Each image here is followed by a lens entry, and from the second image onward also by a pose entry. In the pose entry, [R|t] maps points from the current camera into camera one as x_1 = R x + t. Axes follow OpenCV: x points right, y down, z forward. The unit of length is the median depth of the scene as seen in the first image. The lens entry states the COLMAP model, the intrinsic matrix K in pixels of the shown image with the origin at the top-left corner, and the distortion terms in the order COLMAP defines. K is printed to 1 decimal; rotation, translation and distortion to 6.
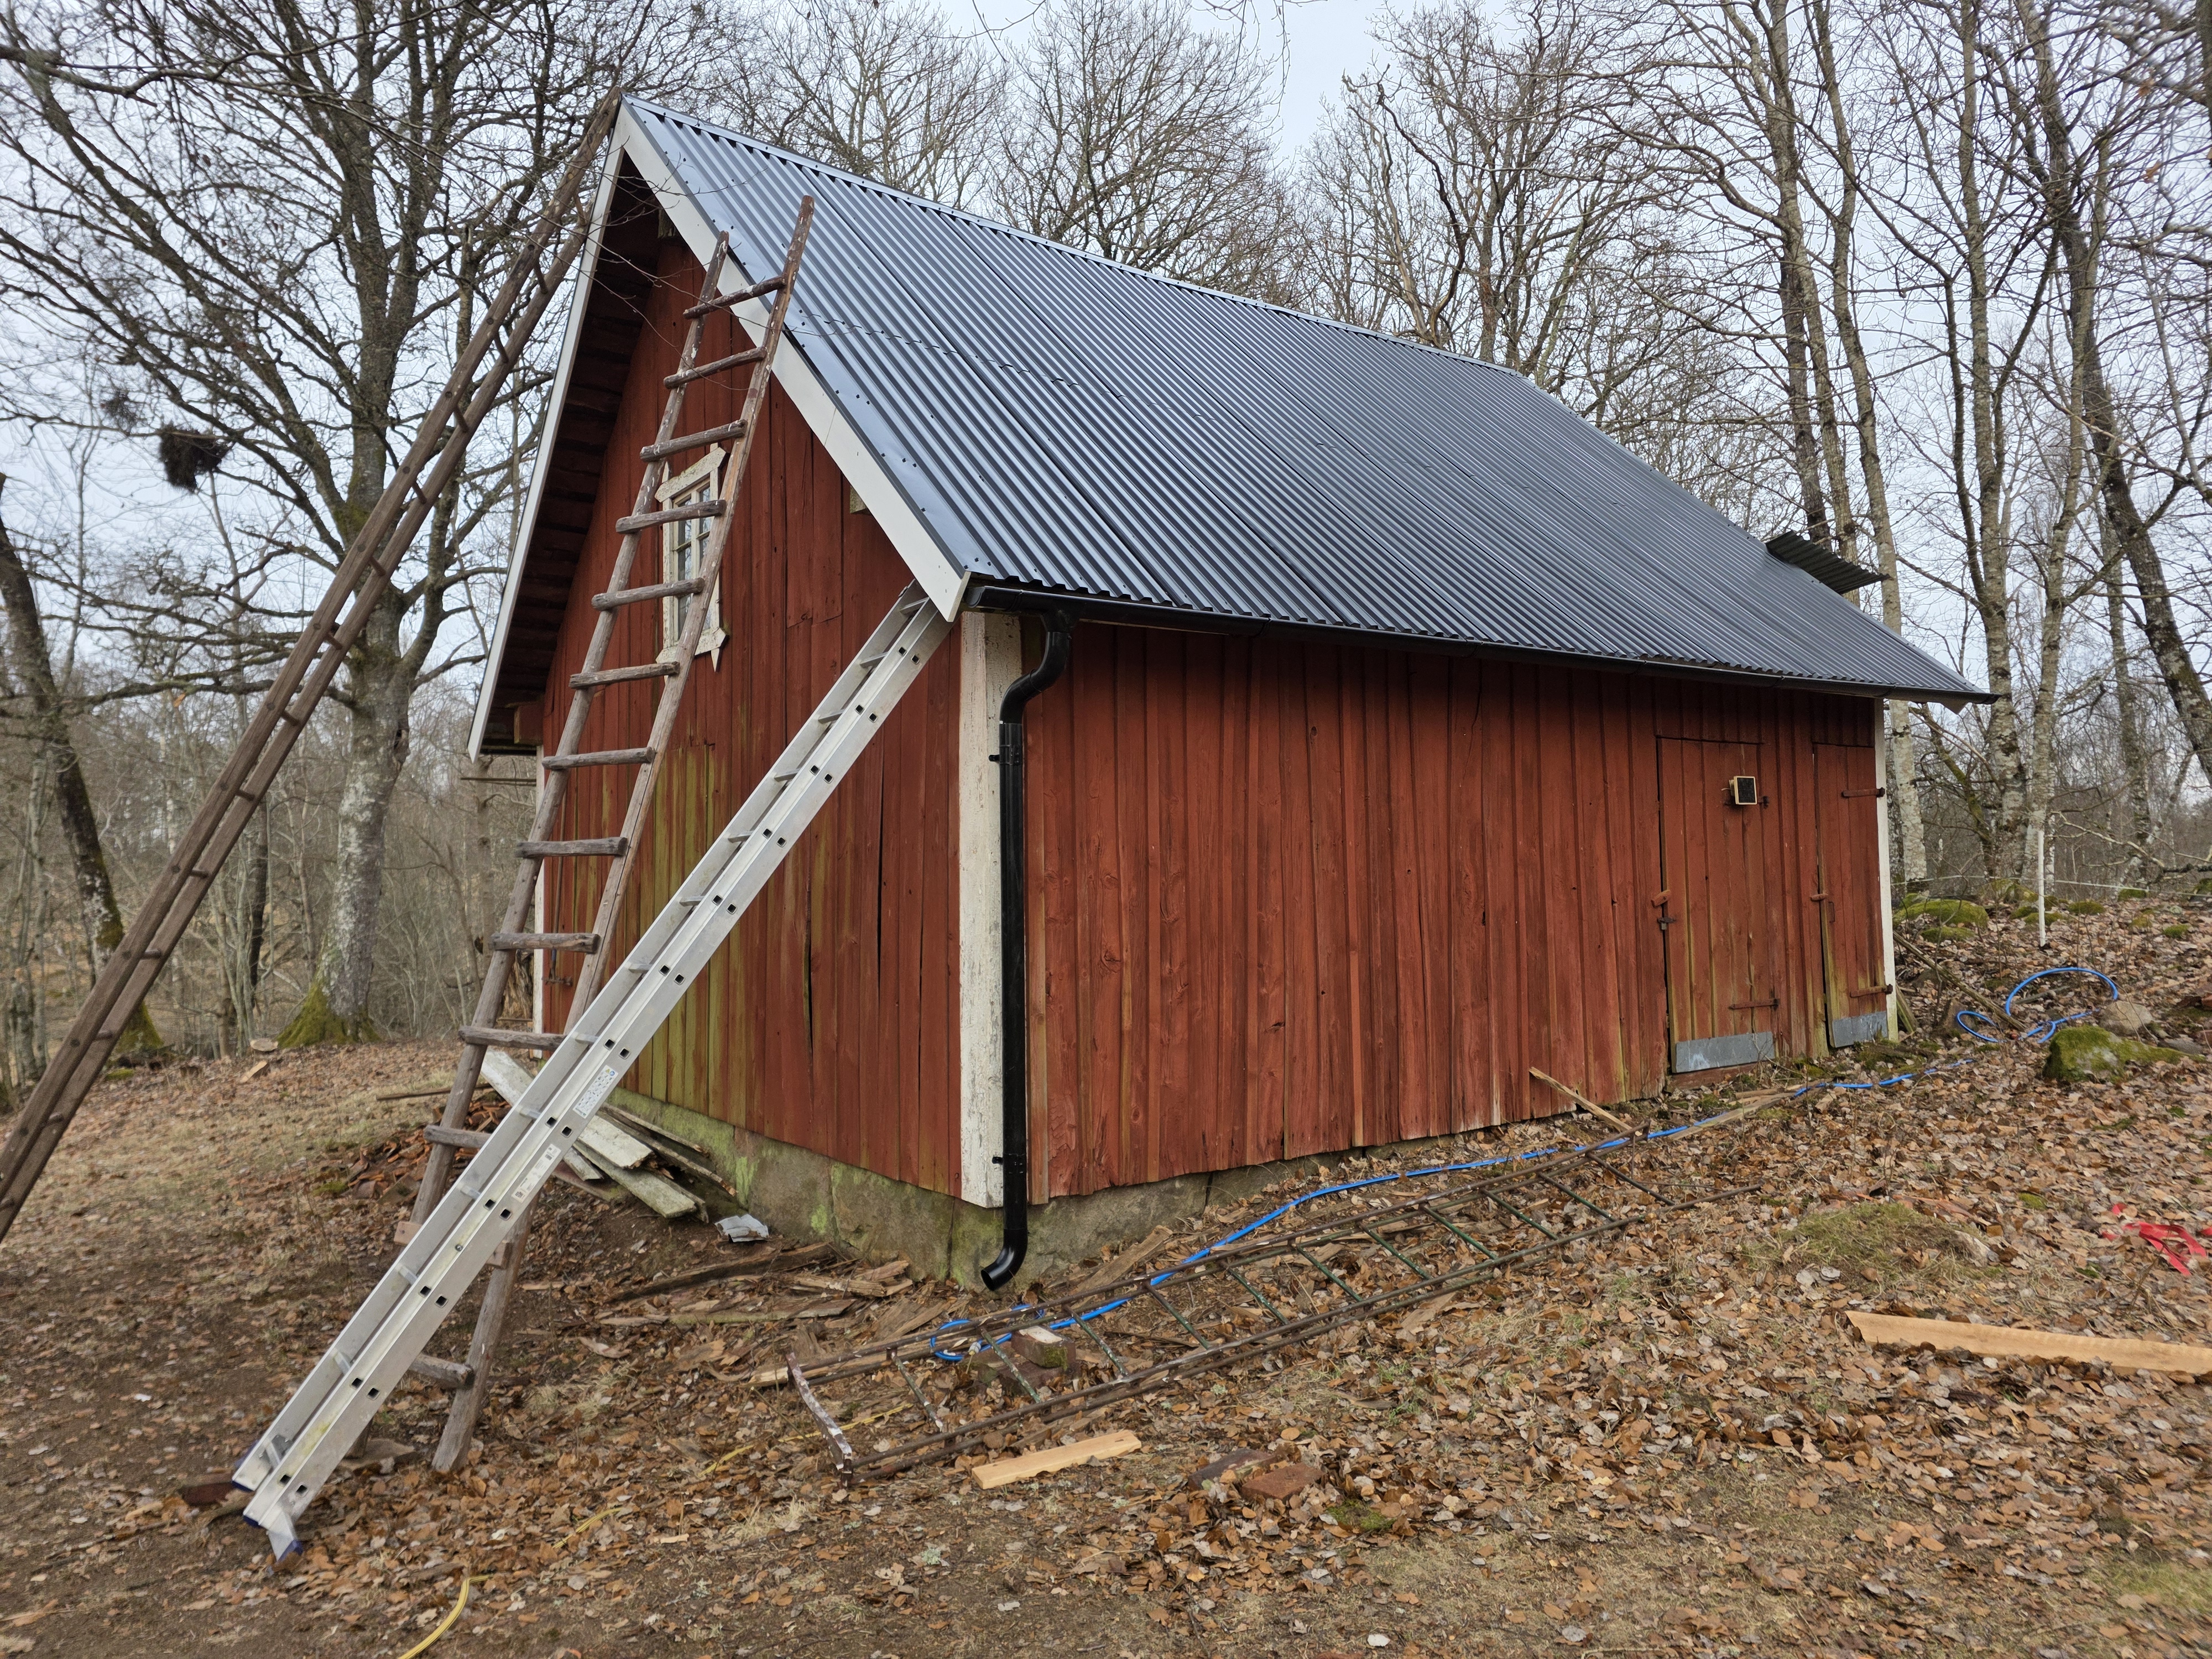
lens RADIAL K [[1500.0, 0, 1105.1], [0, 1500.0, 814.7], [0, 0, 1]] dist [0.048407, -0.032349]
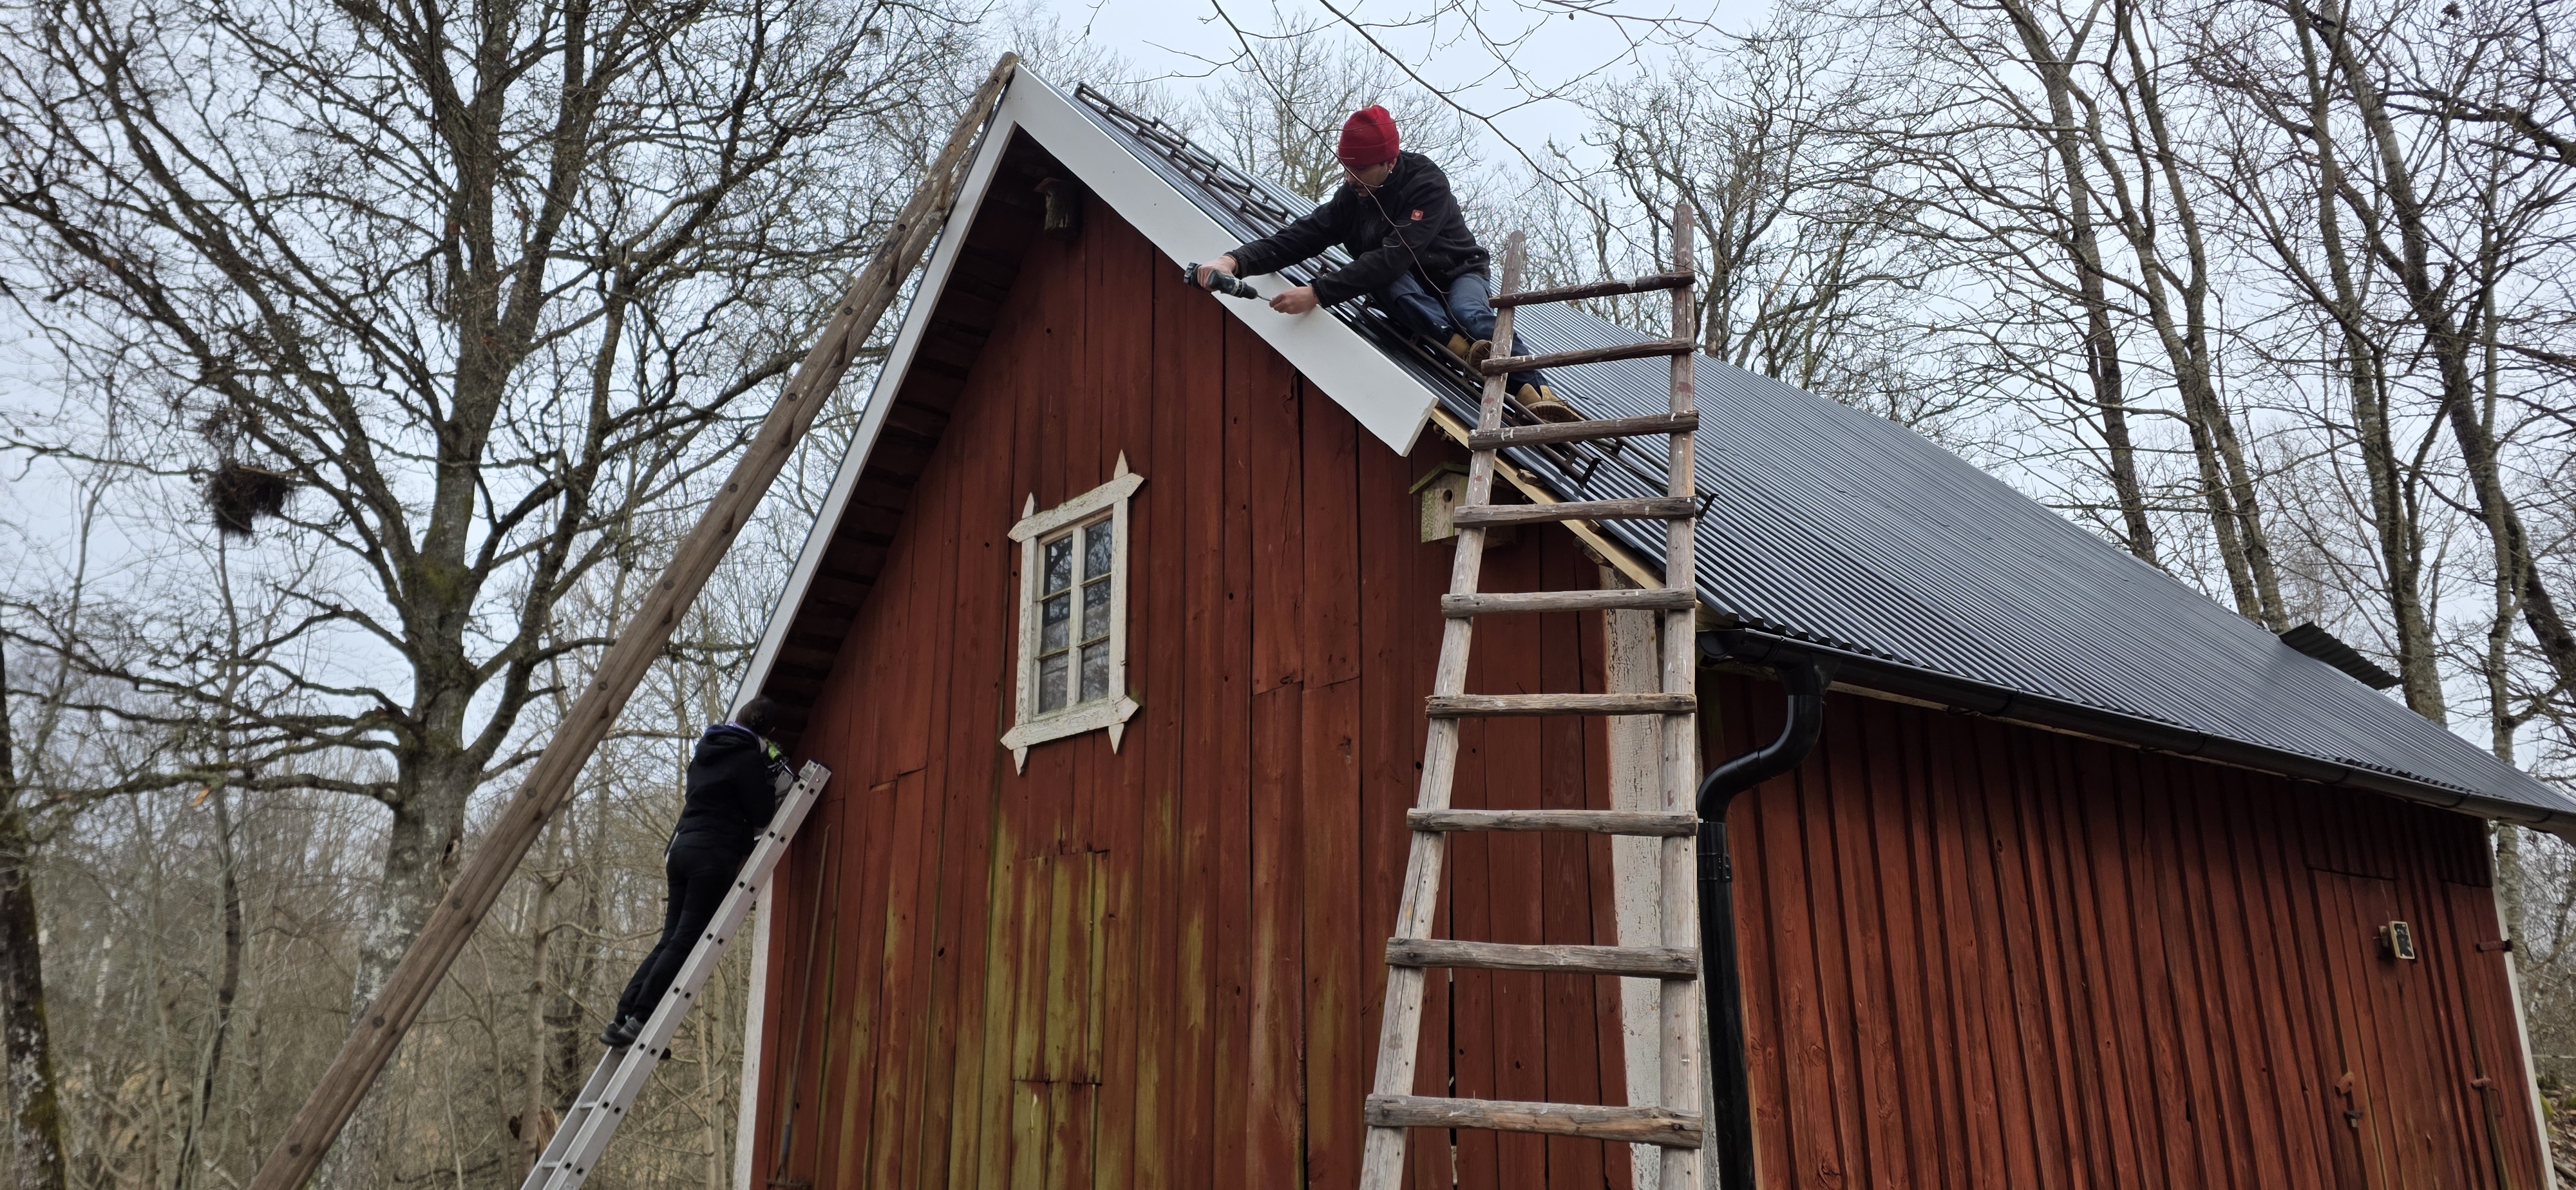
lens RADIAL K [[1735.4, 0, 1287.4], [0, 1735.4, 571.1], [0, 0, 1]] dist [0.065237, -0.058353]
pose [[0.997624, 0.026794, 0.063465, -0.104427], [-0.012291, 0.975708, -0.218731, 0.002112], [-0.067784, 0.217431, 0.973719, 0.055461]]
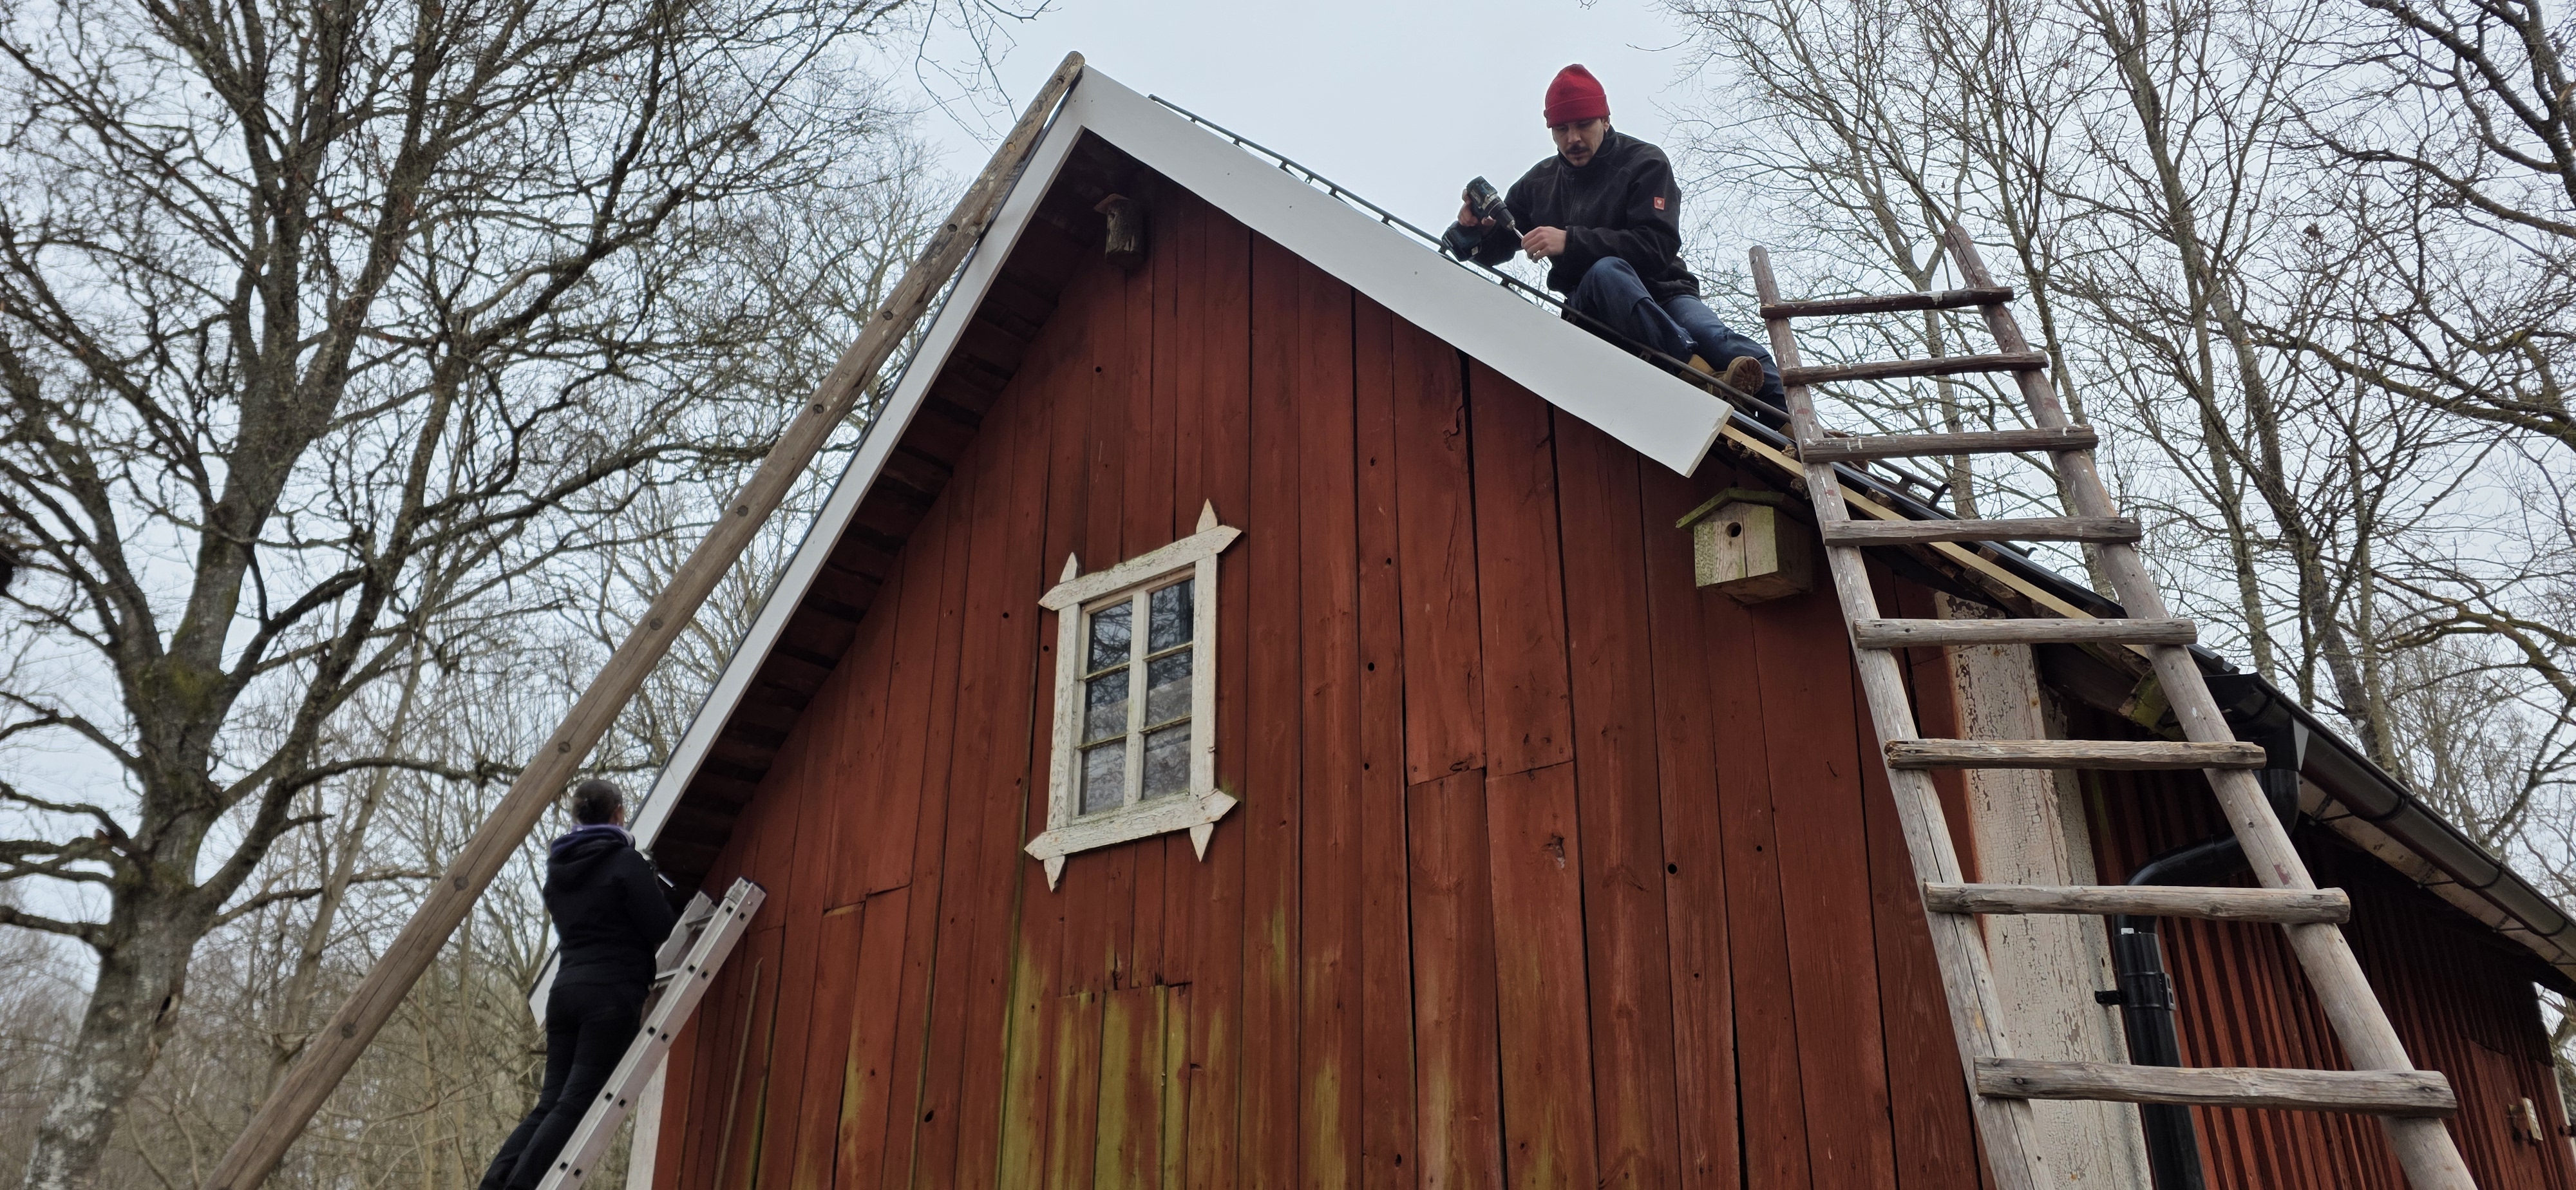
lens RADIAL K [[1735.4, 0, 1317.2], [0, 1735.4, 547.7], [0, 0, 1]] dist [0.065237, -0.058353]
pose [[0.975787, 0.089451, 0.199594, -0.165926], [-0.018045, 0.942360, -0.334114, 0.009228], [-0.217977, 0.322422, 0.921157, 0.132190]]
